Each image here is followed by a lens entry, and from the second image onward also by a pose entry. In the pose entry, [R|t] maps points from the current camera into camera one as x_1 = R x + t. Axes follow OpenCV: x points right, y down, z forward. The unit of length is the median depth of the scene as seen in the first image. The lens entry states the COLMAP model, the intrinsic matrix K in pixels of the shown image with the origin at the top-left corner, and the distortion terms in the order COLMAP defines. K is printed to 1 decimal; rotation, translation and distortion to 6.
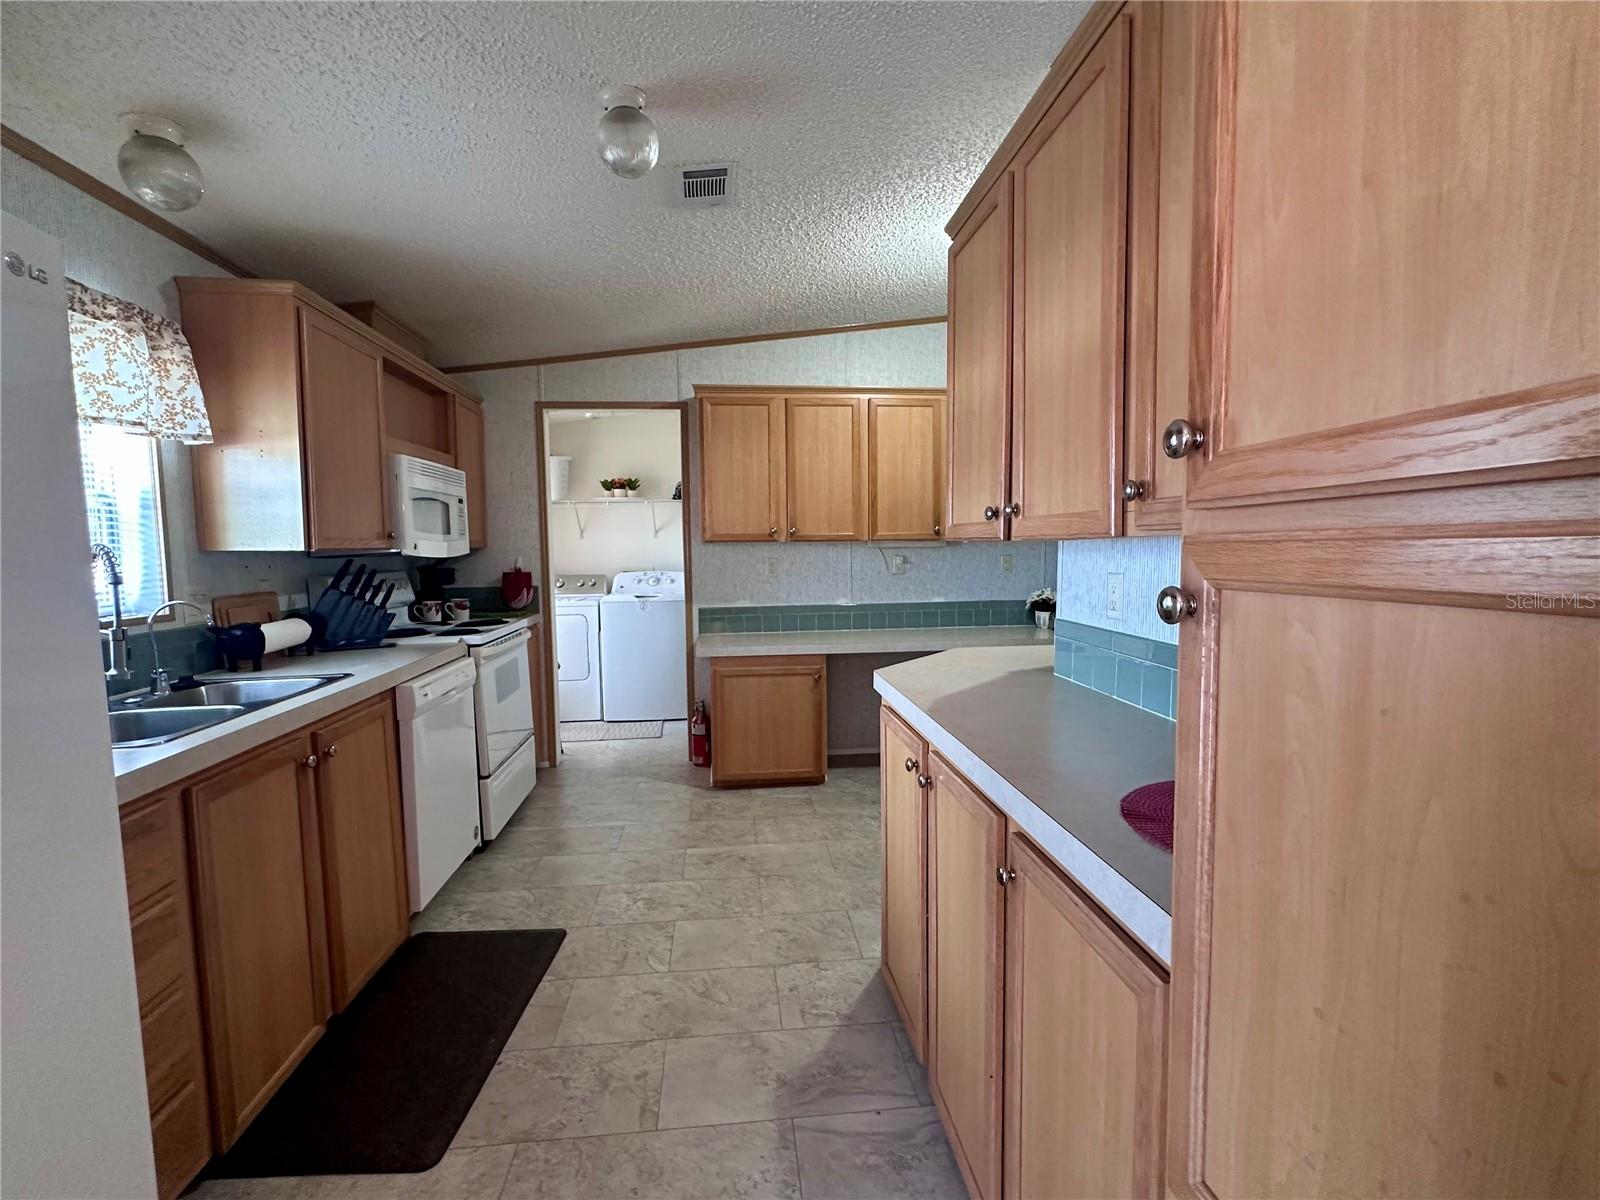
lens RADIAL K [[737.7, 0, 801.9], [0, 737.7, 605.3], [0, 0, 1]] dist [-0.000960, -0.000367]
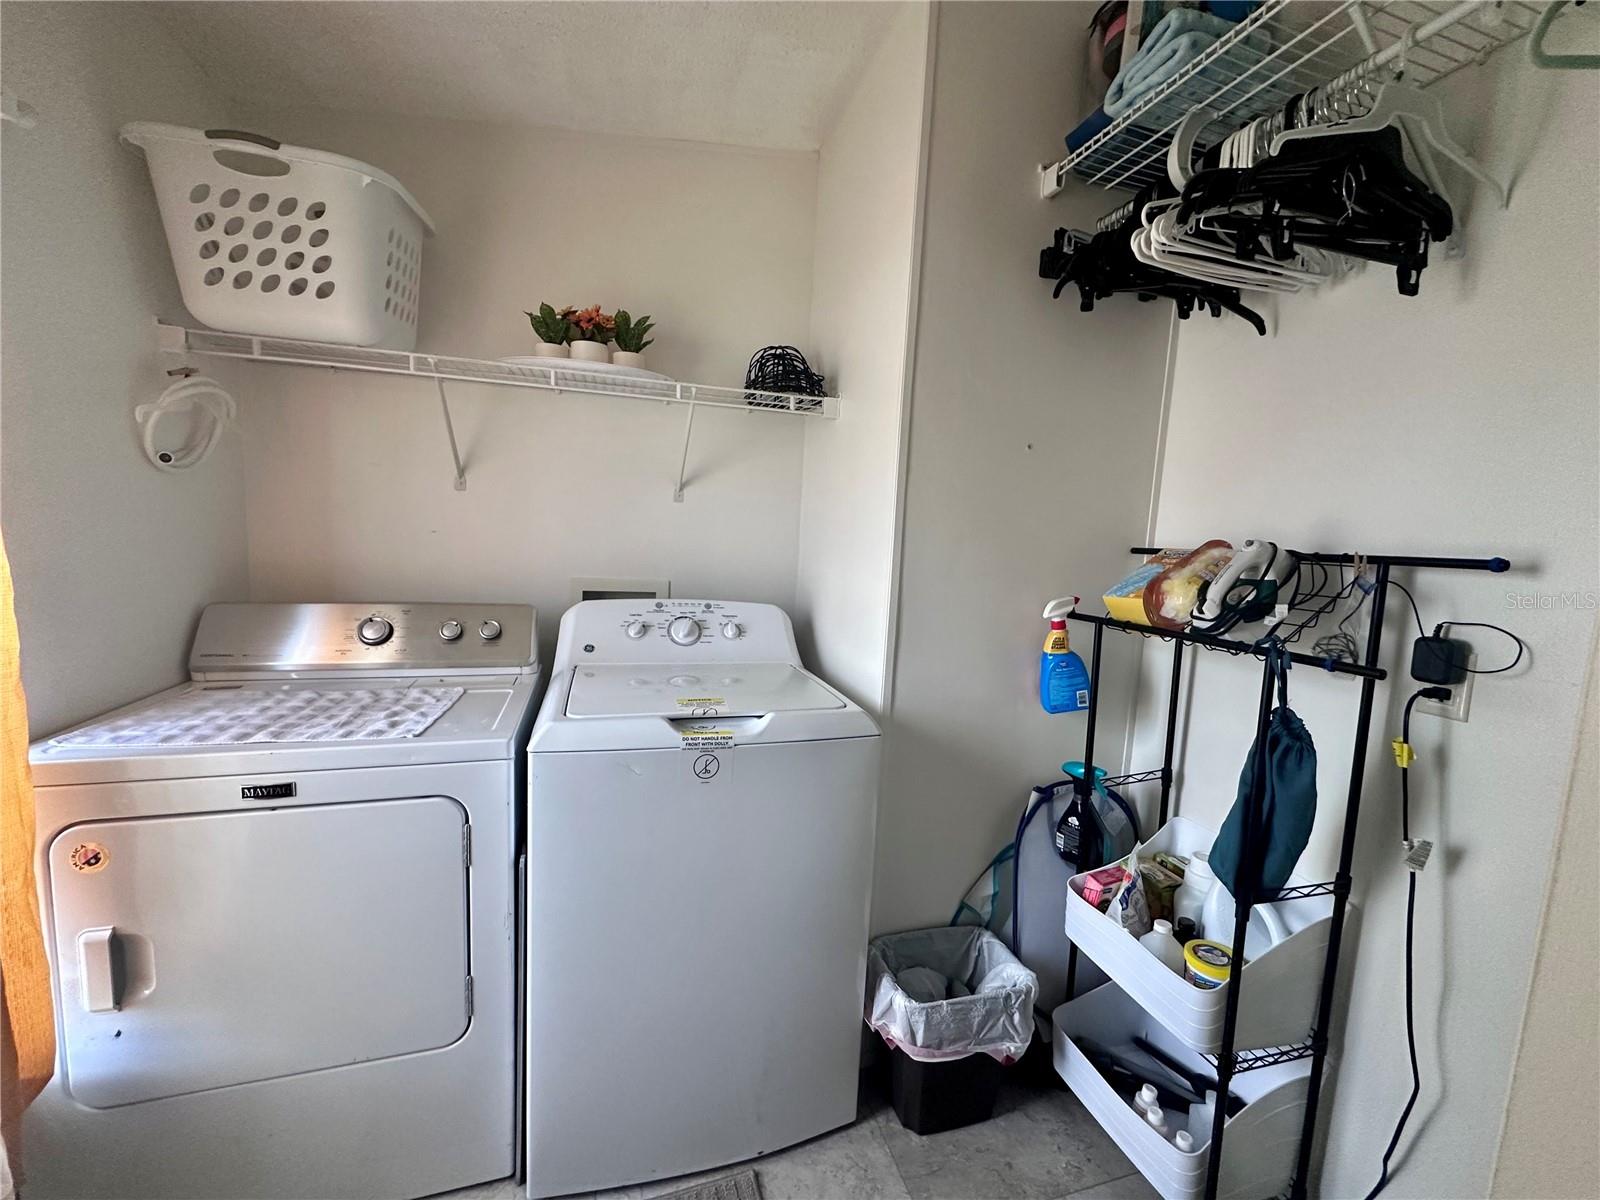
lens RADIAL K [[637.5, 0, 800.1], [0, 637.5, 598.7], [0, 0, 1]] dist [0.000689, 0.000007]
pose [[0.980794, 0.038276, 0.191254, -0.289510], [-0.045226, 0.998461, 0.032104, -0.082466], [-0.189731, -0.040137, 0.981015, 0.989383]]
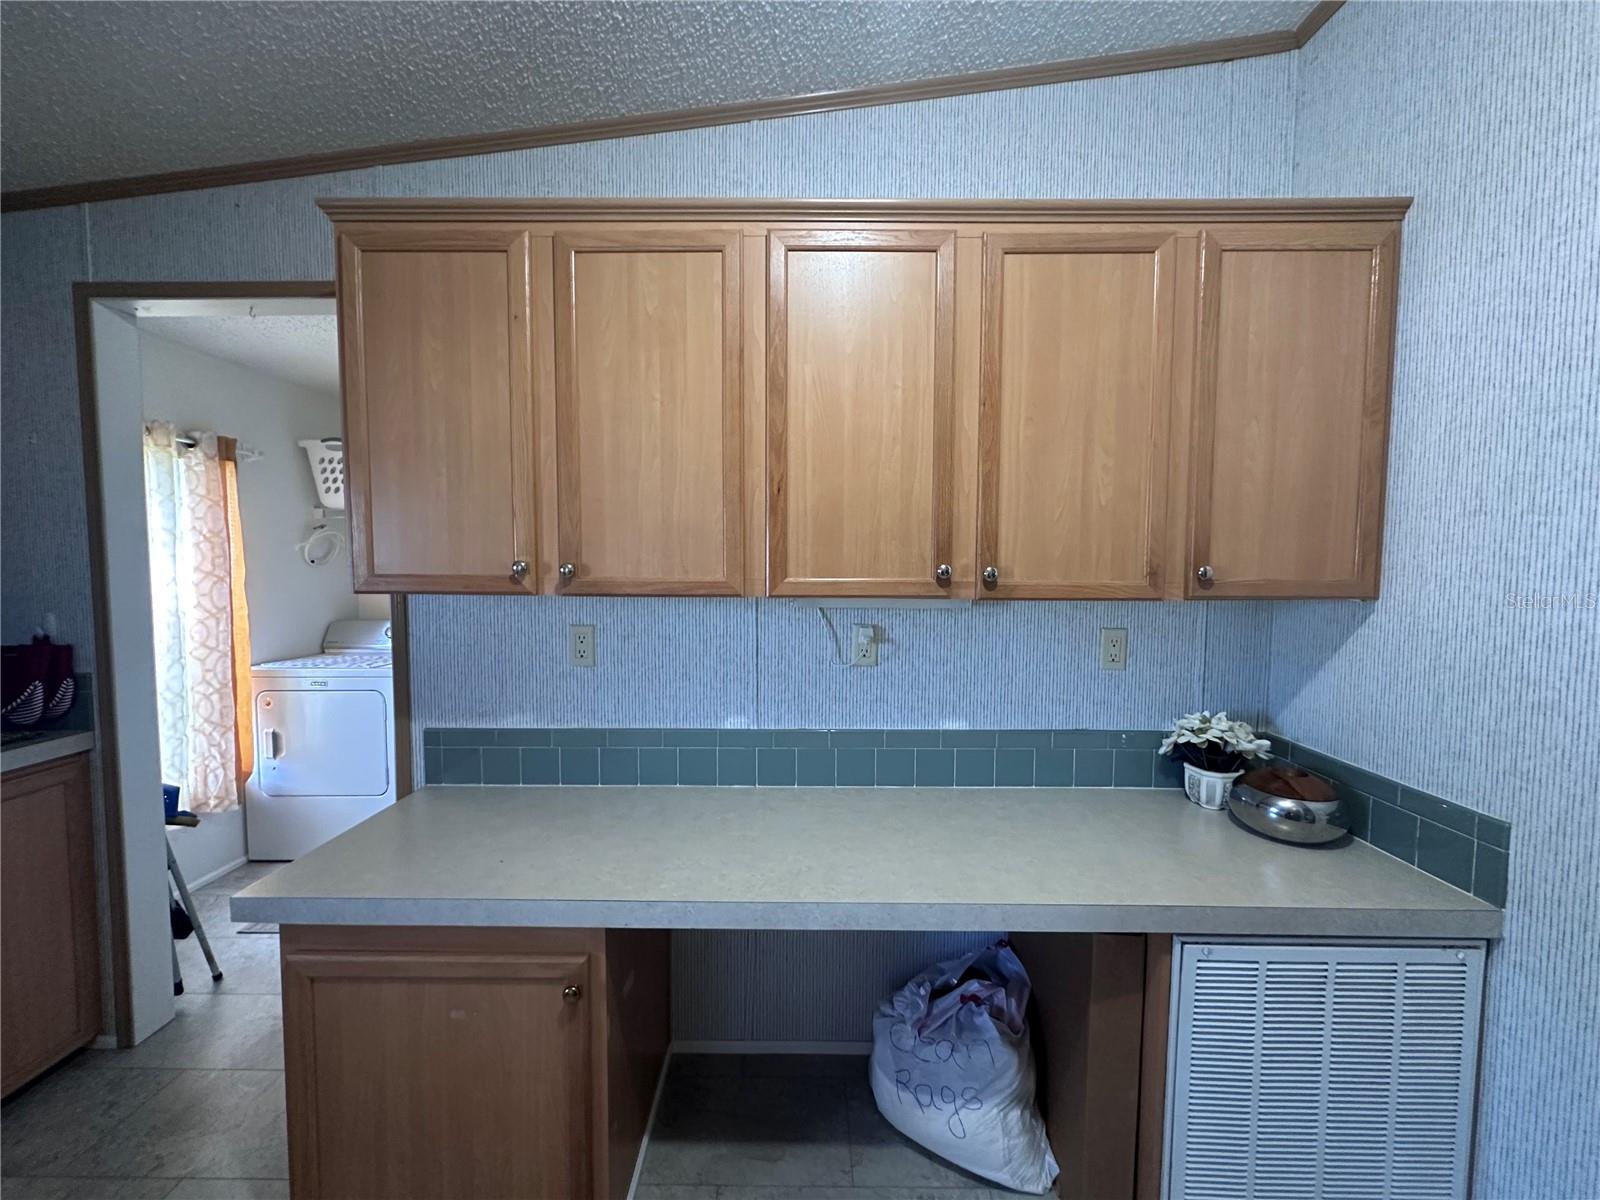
lens RADIAL K [[637.5, 0, 795.0], [0, 637.5, 599.4], [0, 0, 1]] dist [0.000689, 0.000007]
pose [[0.993001, 0.022940, -0.115856, 0.142561], [-0.025759, 0.999406, -0.022893, -0.077313], [0.115262, 0.025717, 0.993002, 0.648384]]
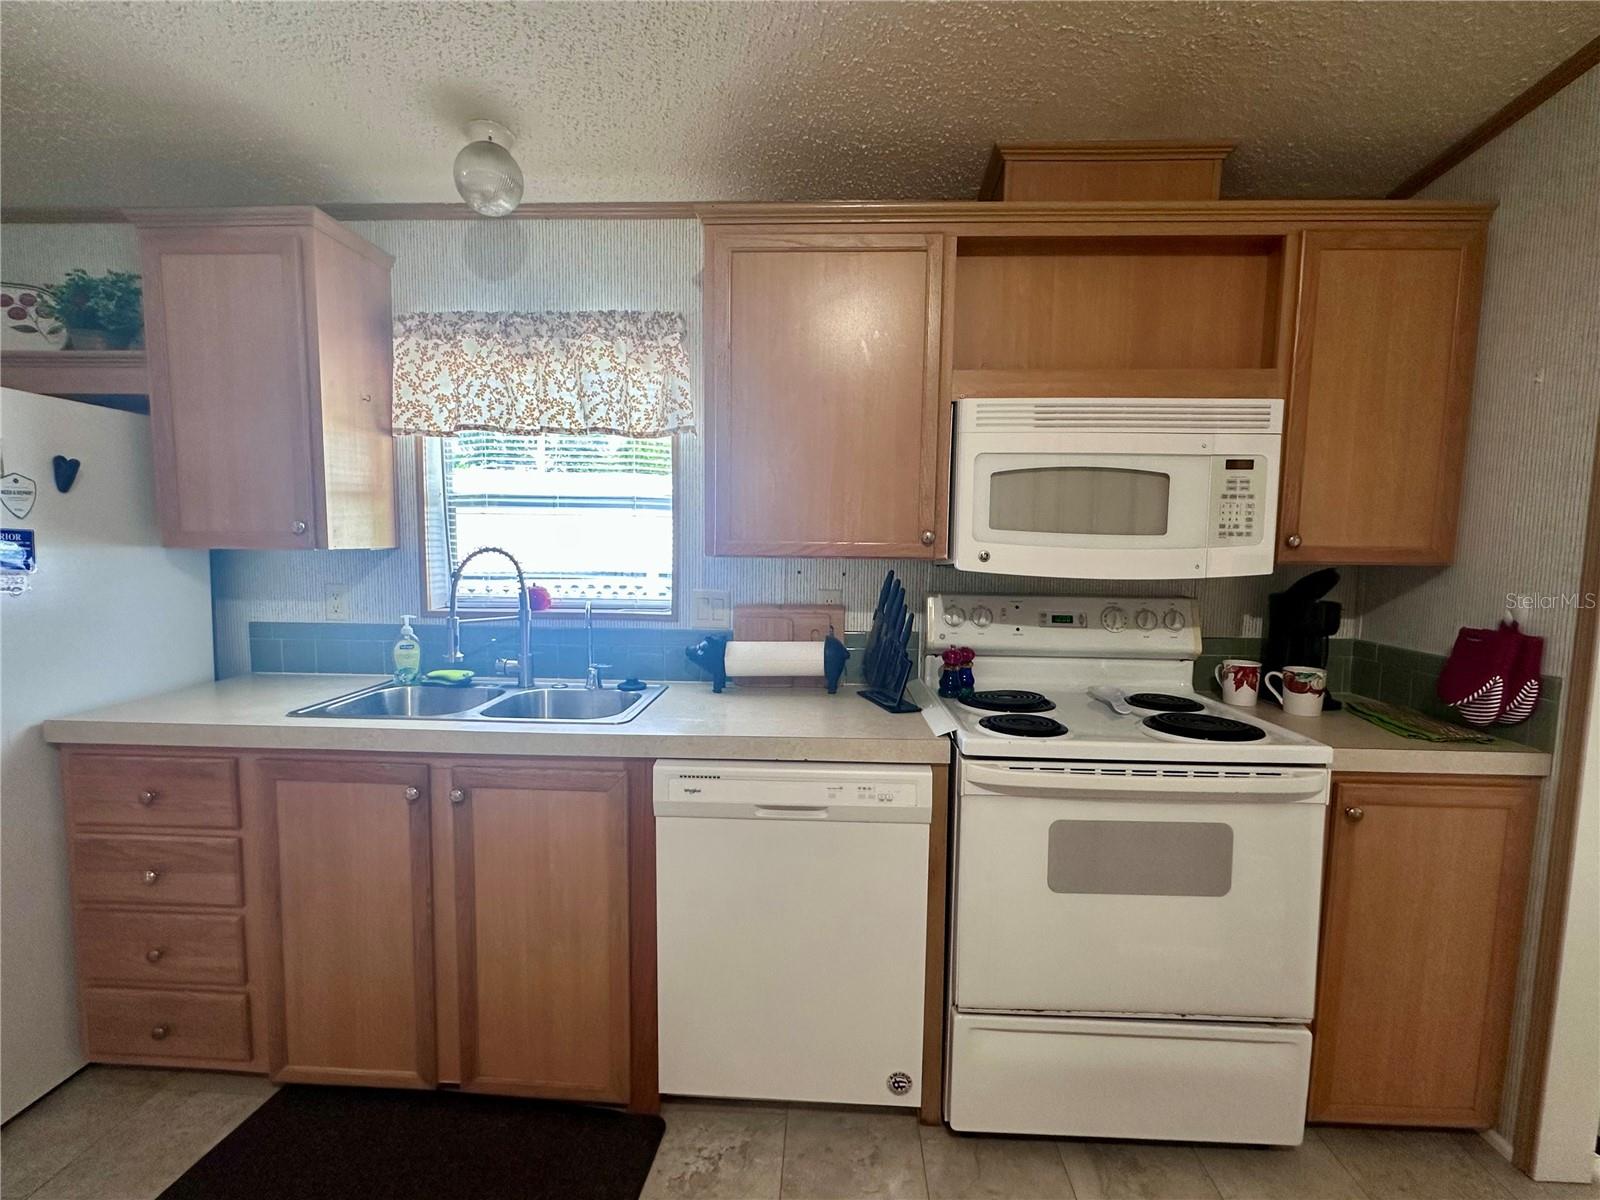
lens RADIAL K [[737.7, 0, 801.0], [0, 737.7, 605.9], [0, 0, 1]] dist [-0.000960, -0.000367]
pose [[-0.150833, 0.102844, -0.983195, 0.048142], [-0.094039, 0.988571, 0.117833, -0.069661], [0.984076, 0.110232, -0.139438, 0.688742]]
